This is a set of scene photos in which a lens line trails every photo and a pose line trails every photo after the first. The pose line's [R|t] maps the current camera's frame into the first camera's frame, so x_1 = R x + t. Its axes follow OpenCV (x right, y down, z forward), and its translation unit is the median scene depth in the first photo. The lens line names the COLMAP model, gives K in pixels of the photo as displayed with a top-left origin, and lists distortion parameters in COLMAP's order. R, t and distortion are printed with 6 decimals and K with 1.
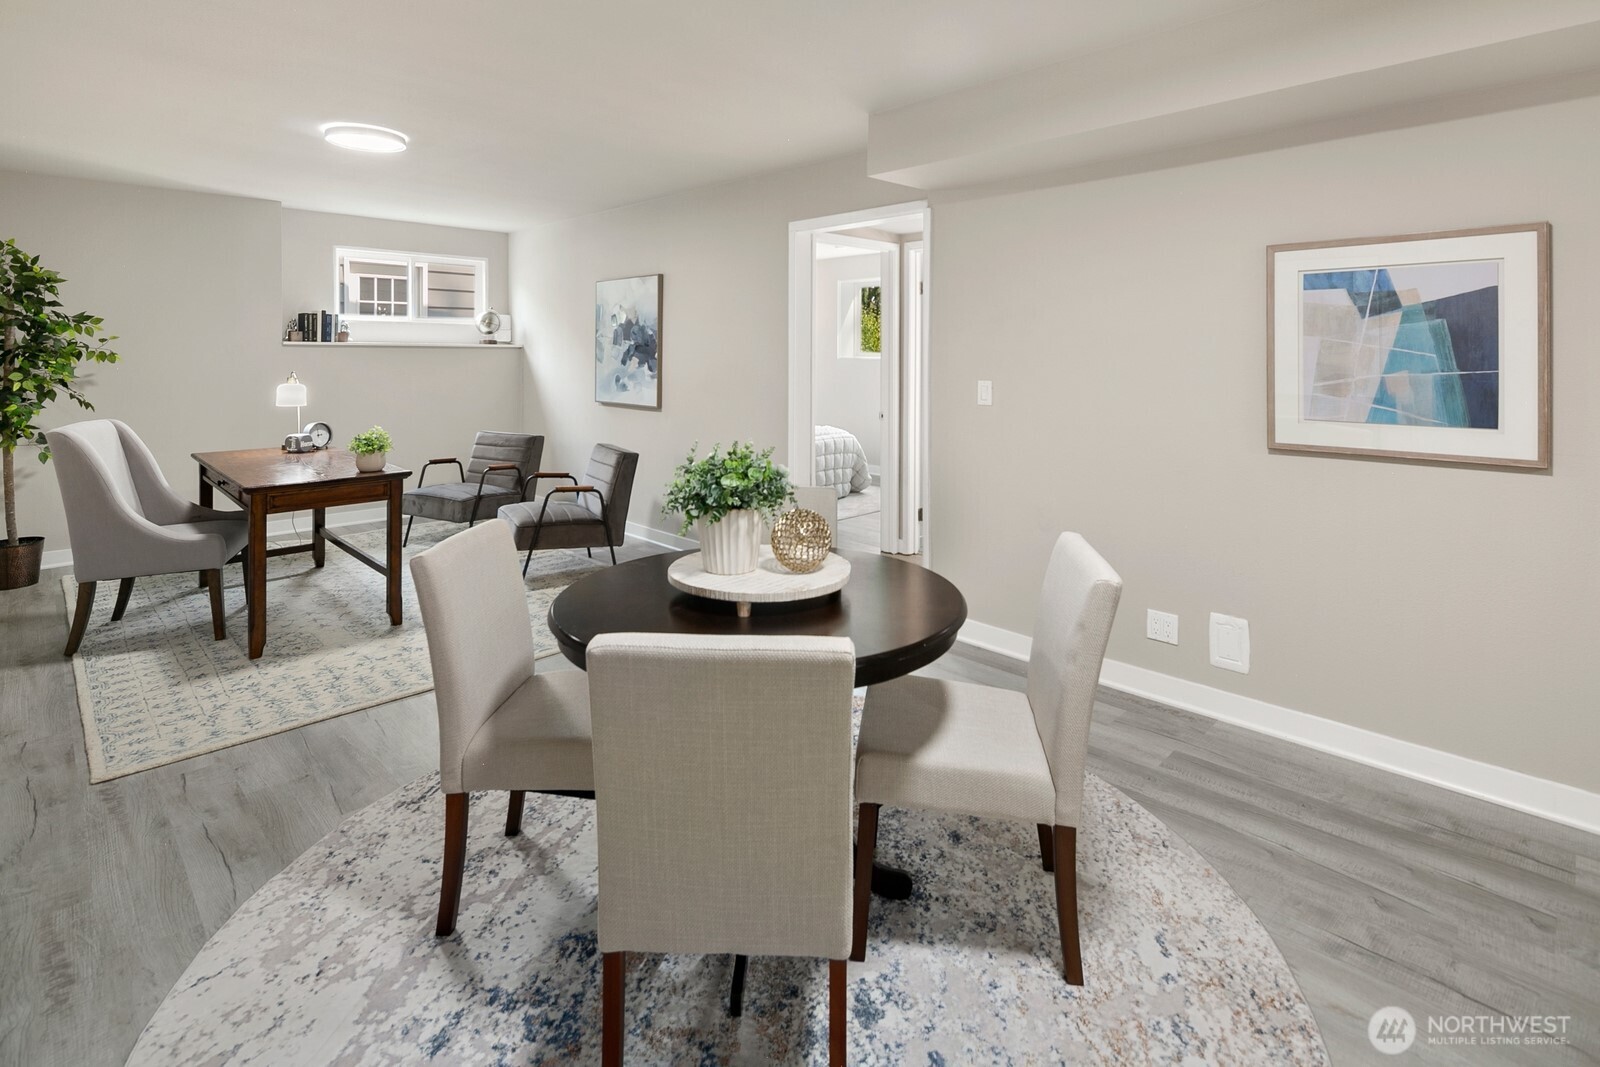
lens RADIAL K [[776.0, 0, 797.6], [0, 776.0, 373.1], [0, 0, 1]] dist [0.001004, -0.000487]
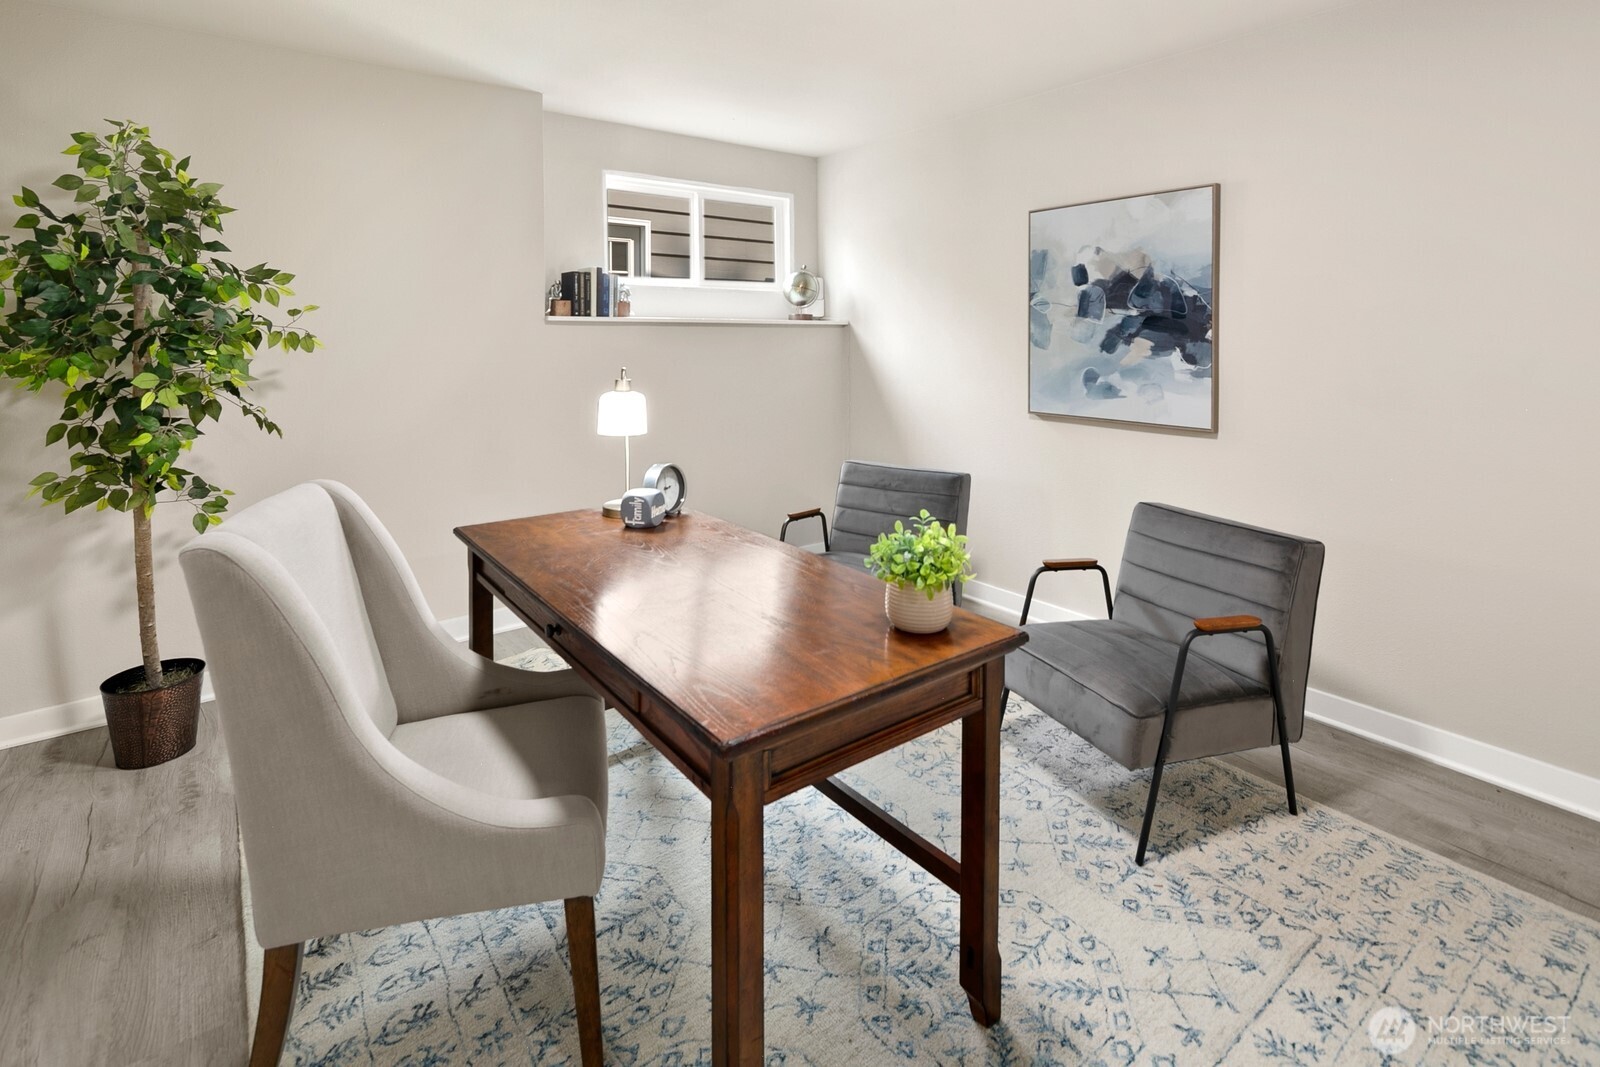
lens RADIAL K [[776.0, 0, 797.0], [0, 776.0, 364.2], [0, 0, 1]] dist [0.004007, -0.000051]
pose [[0.990620, -0.000259, -0.136648, -0.455582], [0.001795, 0.999937, 0.011118, -0.010018], [0.136637, -0.011260, 0.990557, 0.489641]]
